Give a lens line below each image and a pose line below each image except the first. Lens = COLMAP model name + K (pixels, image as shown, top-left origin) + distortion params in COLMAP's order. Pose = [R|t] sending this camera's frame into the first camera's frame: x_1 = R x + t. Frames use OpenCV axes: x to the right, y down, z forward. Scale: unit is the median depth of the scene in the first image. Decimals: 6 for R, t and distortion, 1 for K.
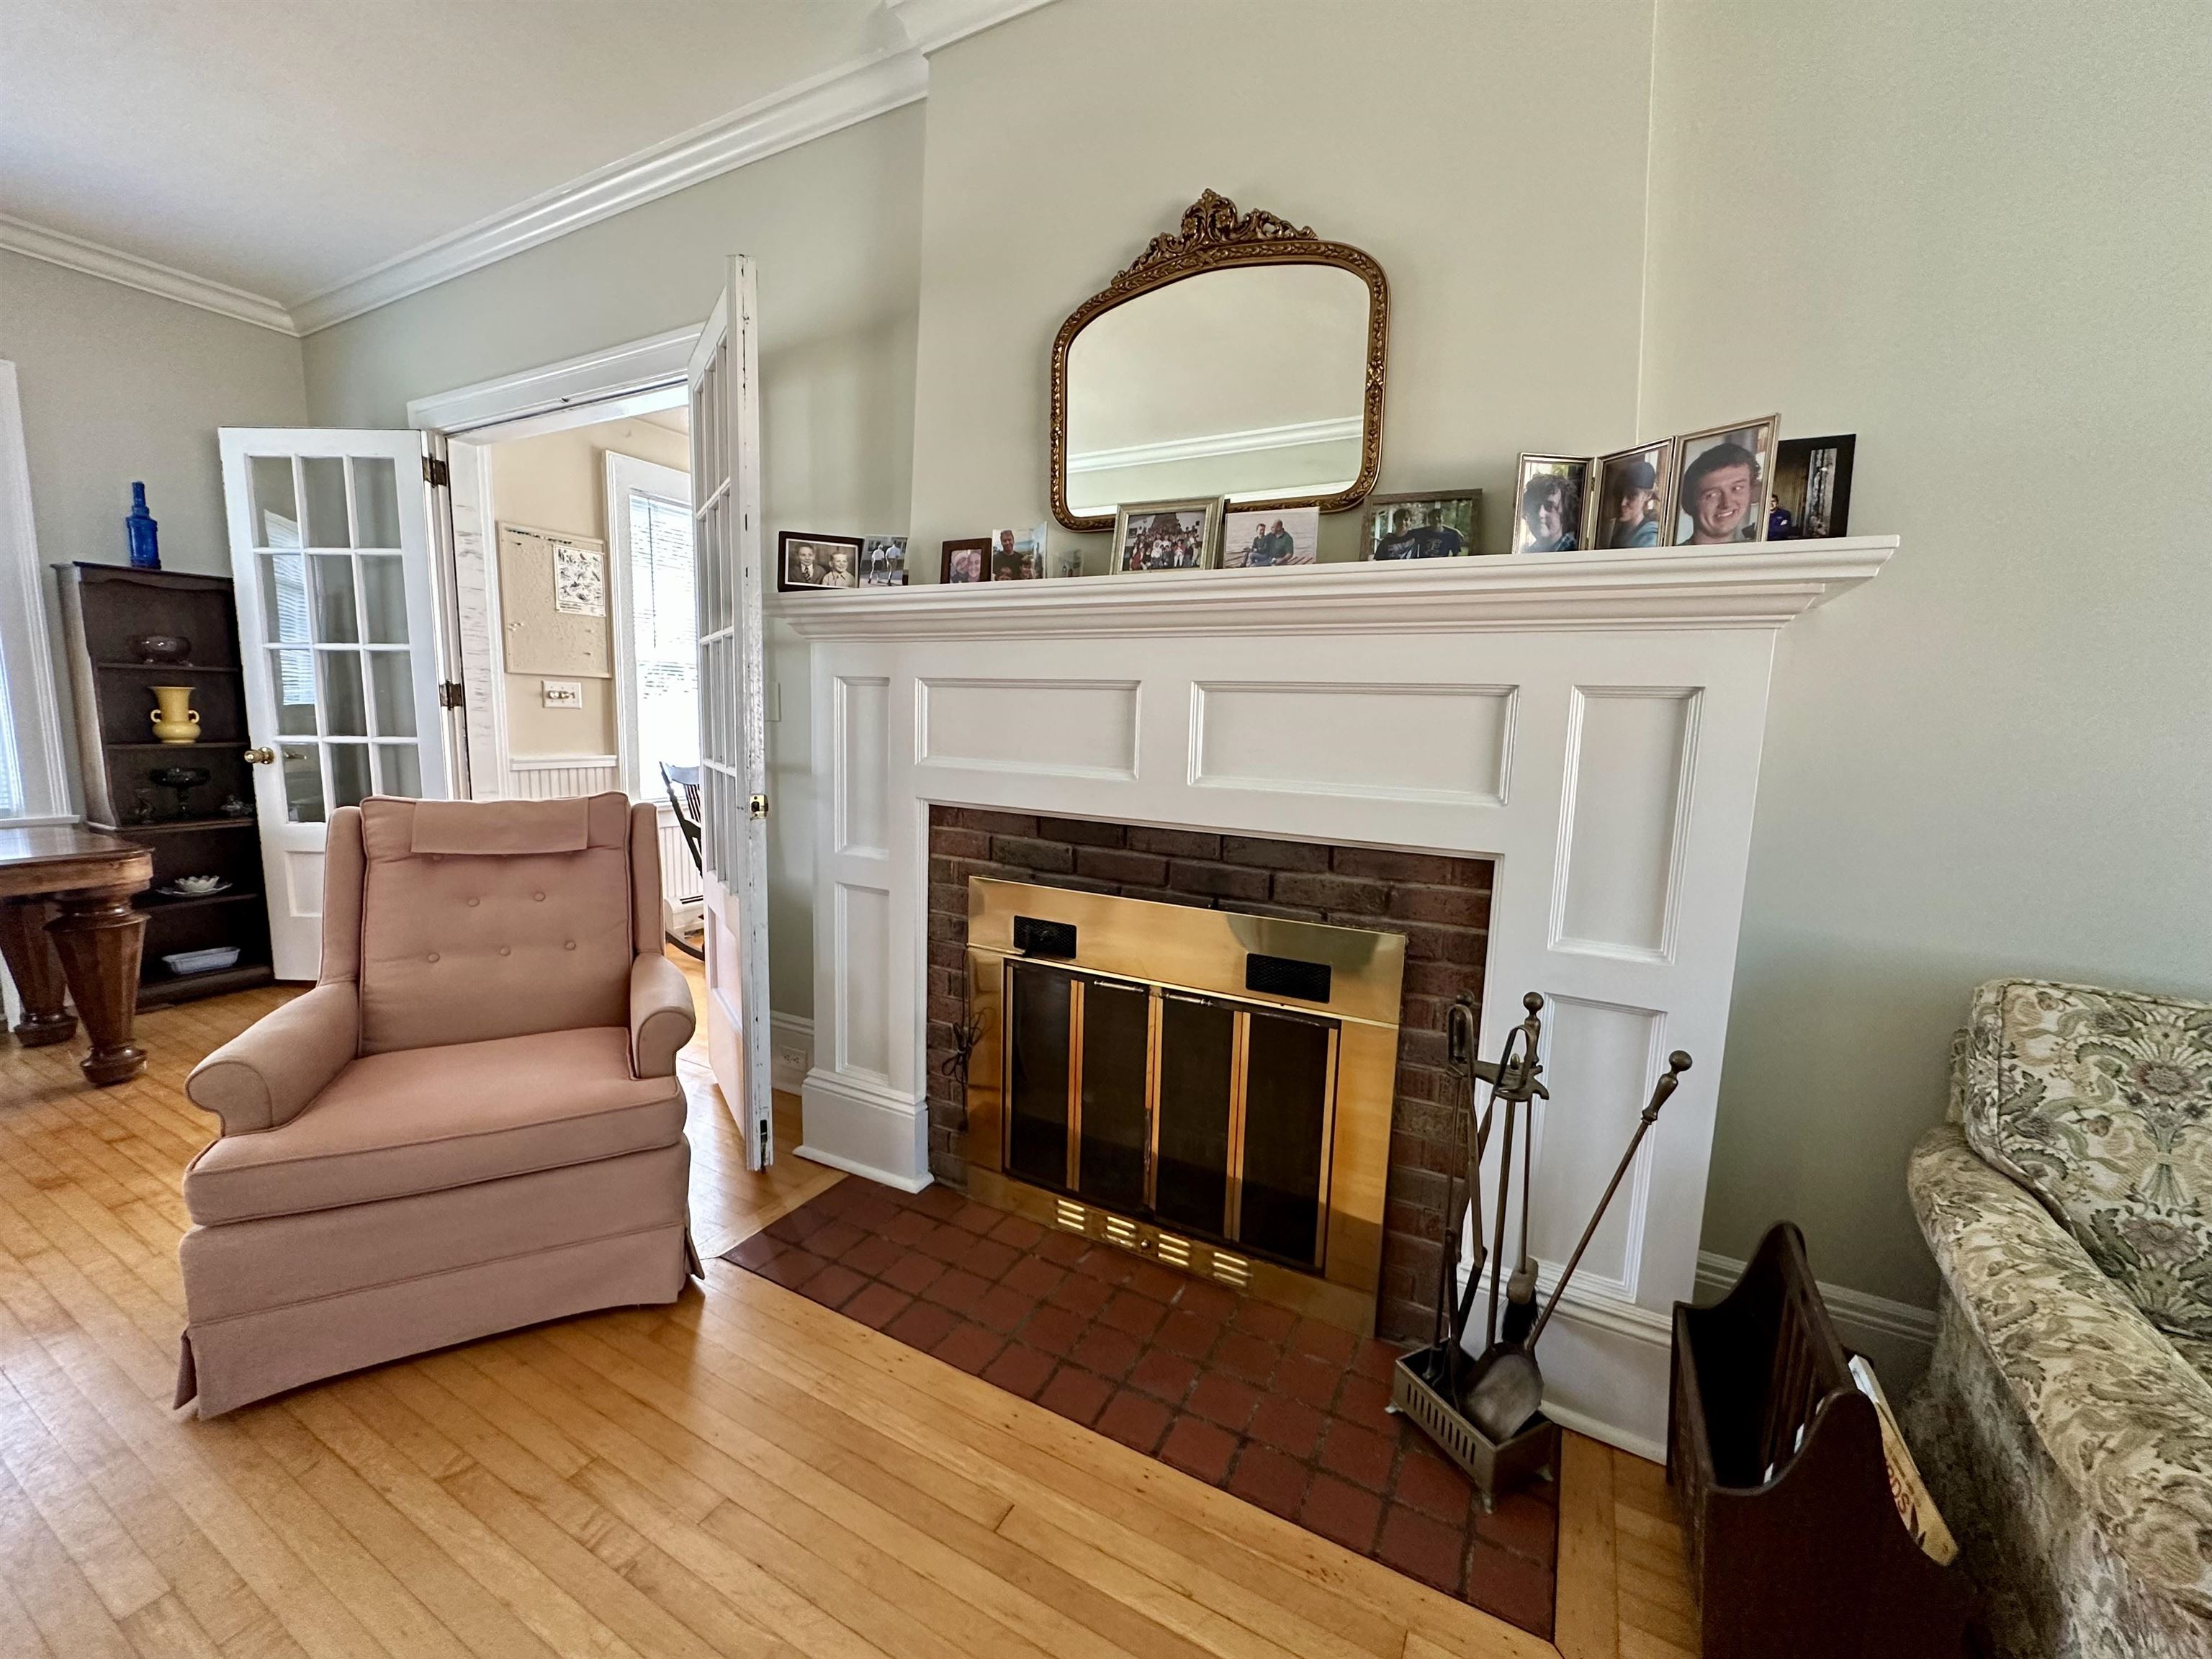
lens RADIAL K [[887.9, 0, 1109.0], [0, 887.9, 830.3], [0, 0, 1]] dist [-0.003838, 0.001099]
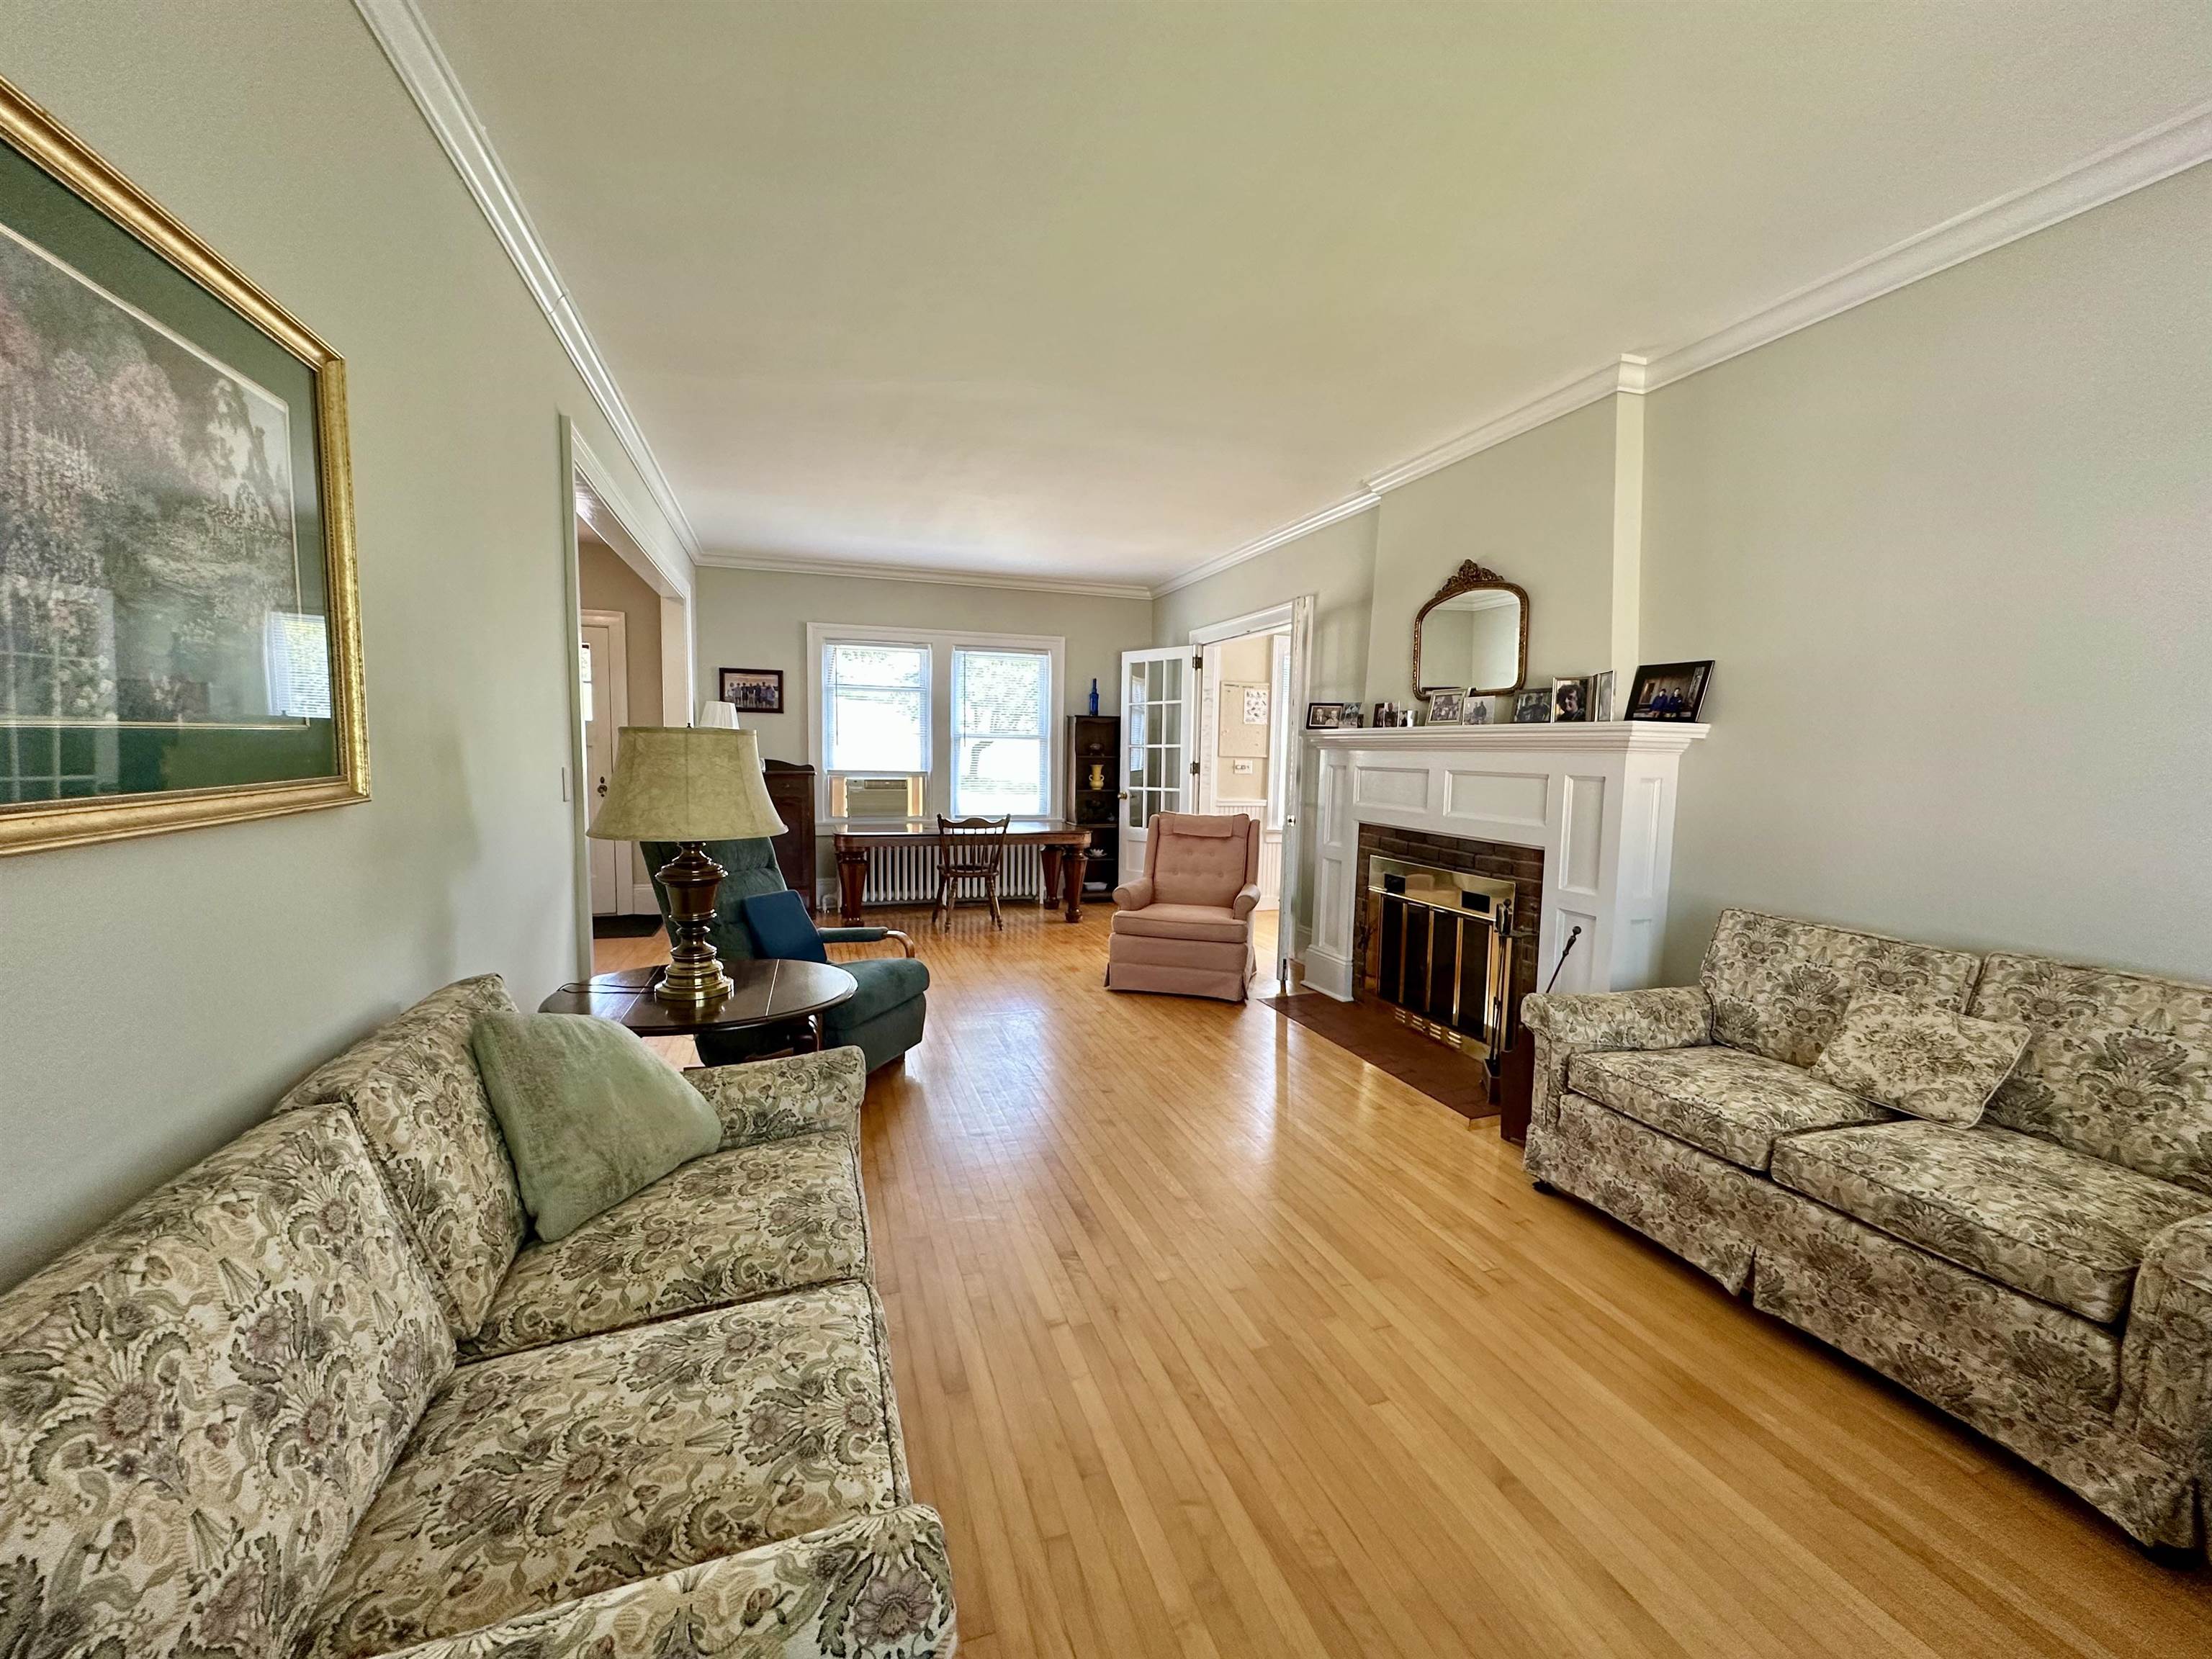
lens RADIAL K [[887.9, 0, 1099.0], [0, 887.9, 824.7], [0, 0, 1]] dist [-0.003838, 0.001099]
pose [[0.727780, 0.042173, -0.684513, 0.838205], [-0.087335, 0.995680, -0.031511, 0.102187], [0.680227, 0.082716, 0.728319, -1.048671]]
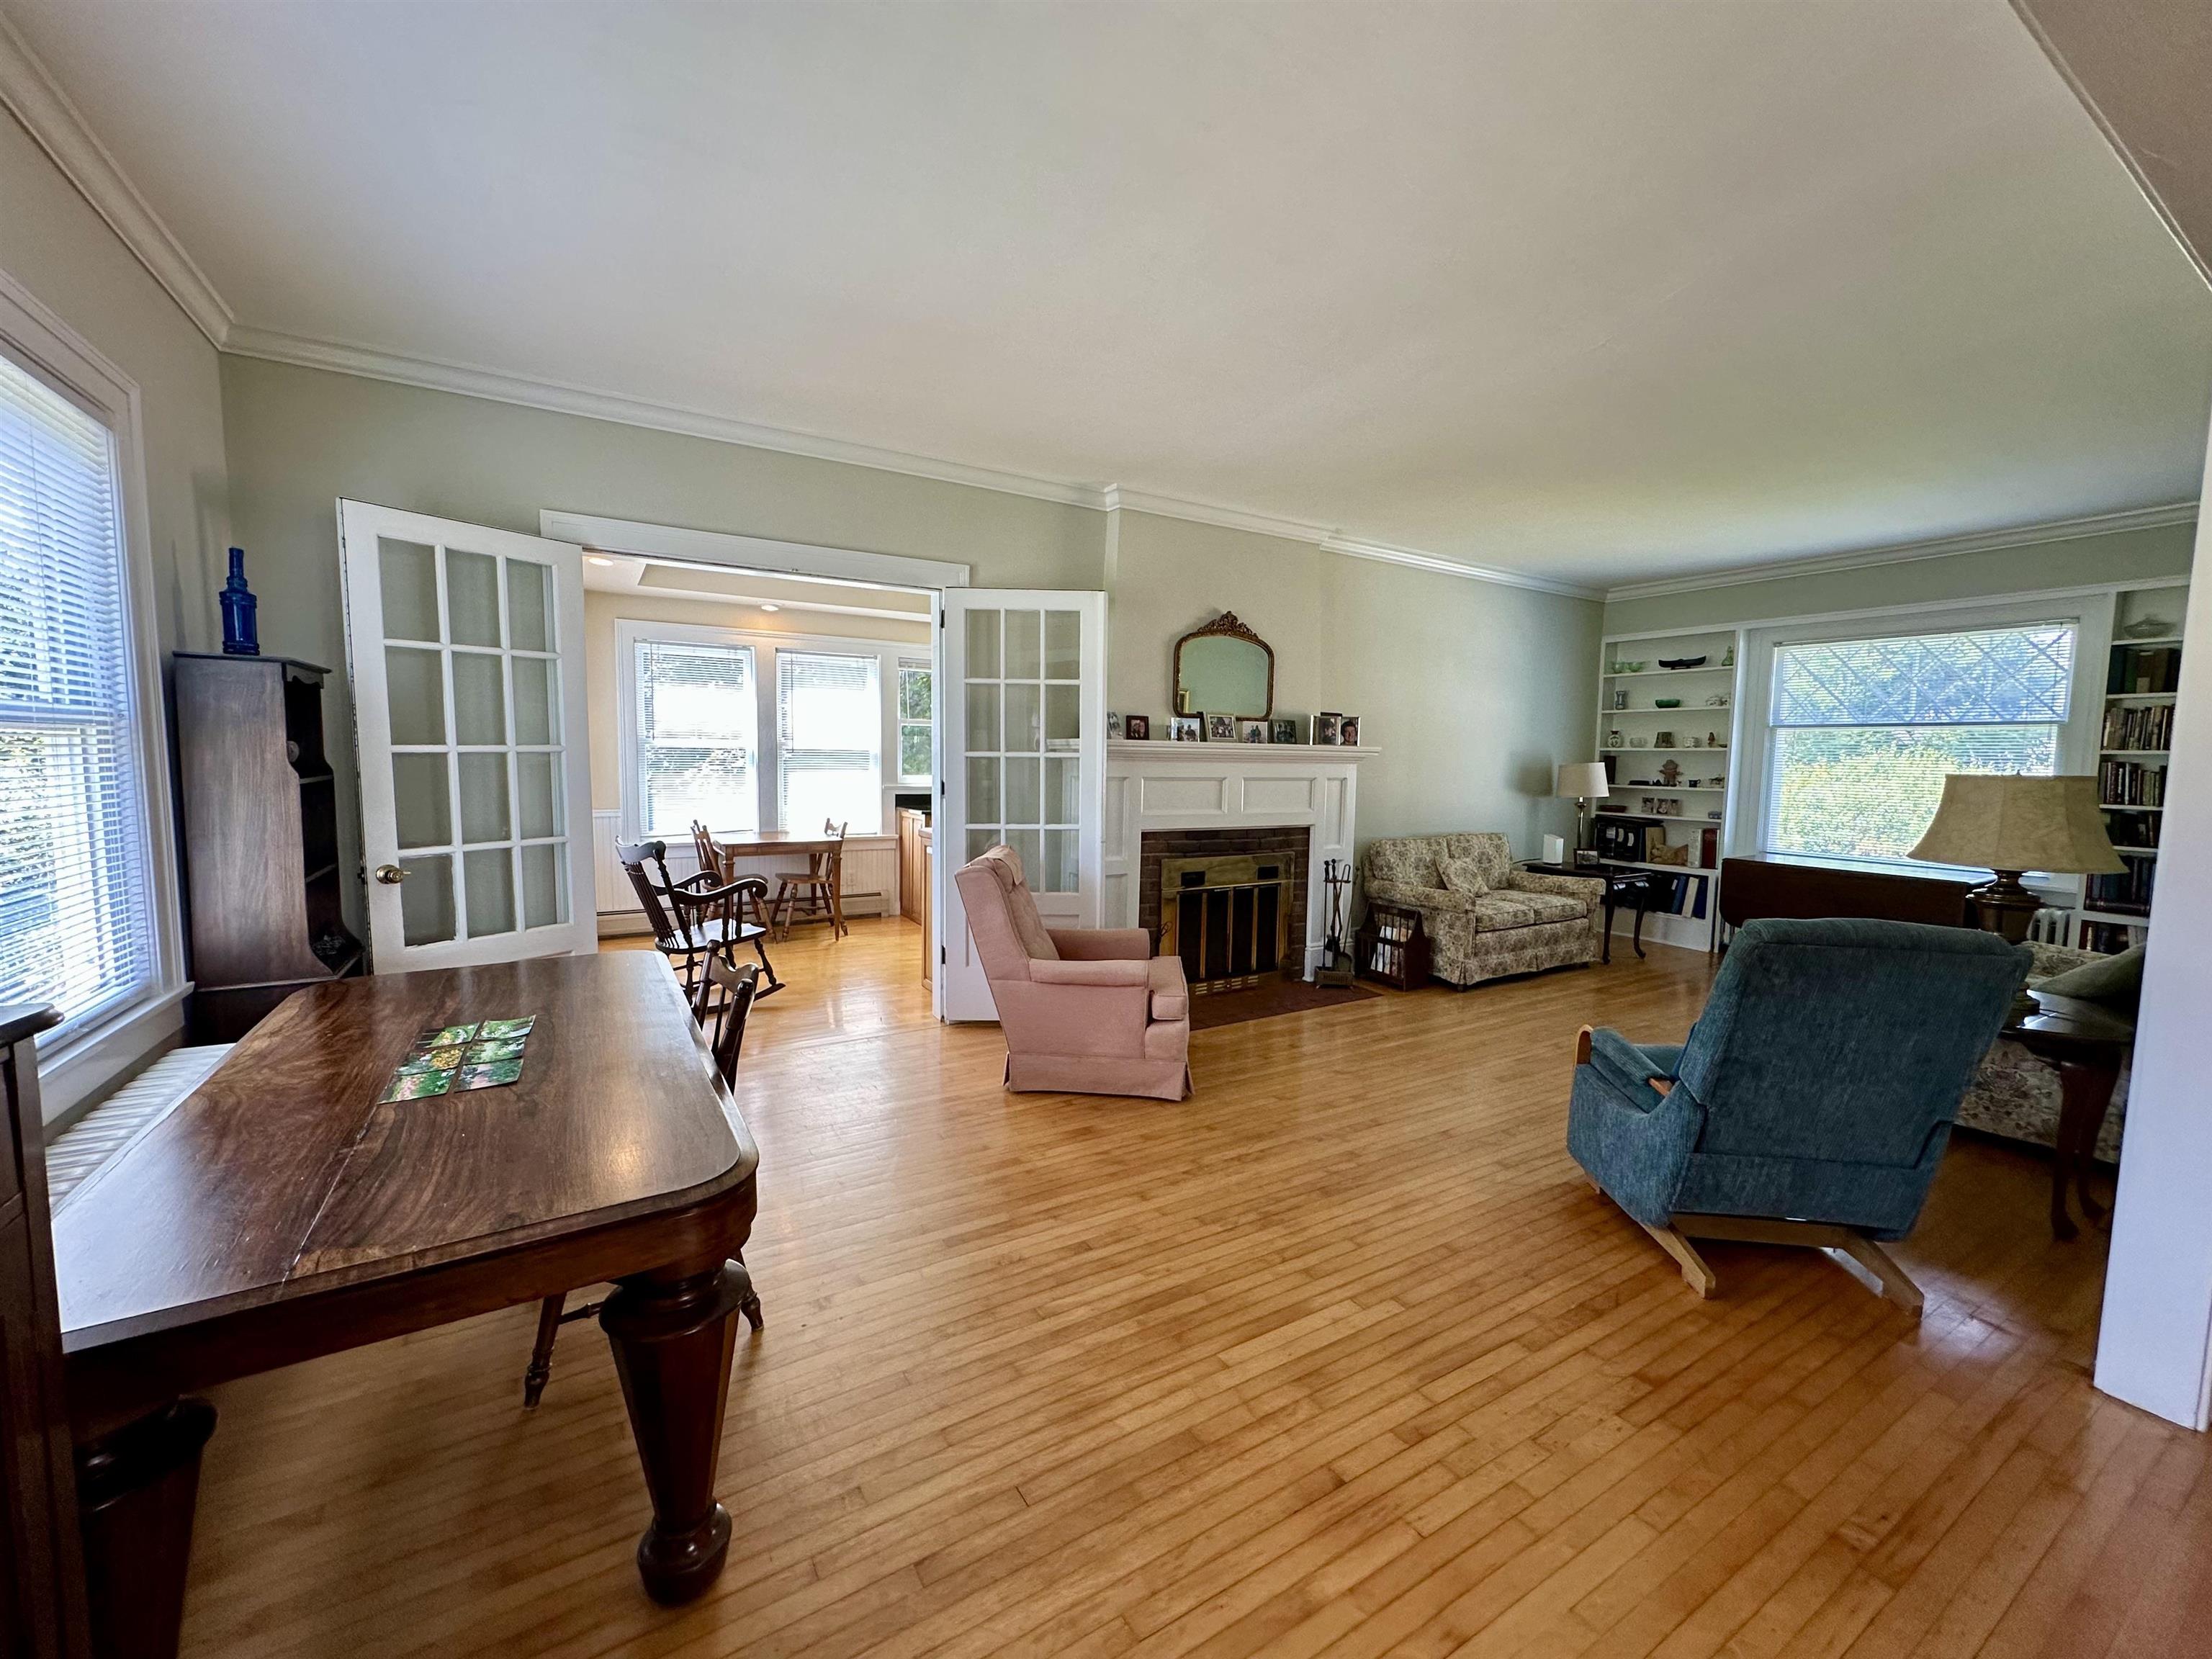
lens RADIAL K [[887.9, 0, 1100.8], [0, 887.9, 829.7], [0, 0, 1]] dist [-0.003838, 0.001099]
pose [[0.507705, -0.091716, 0.856635, -2.191158], [0.112306, 0.992879, 0.039742, -0.136675], [-0.854180, 0.076028, 0.514390, -0.076401]]
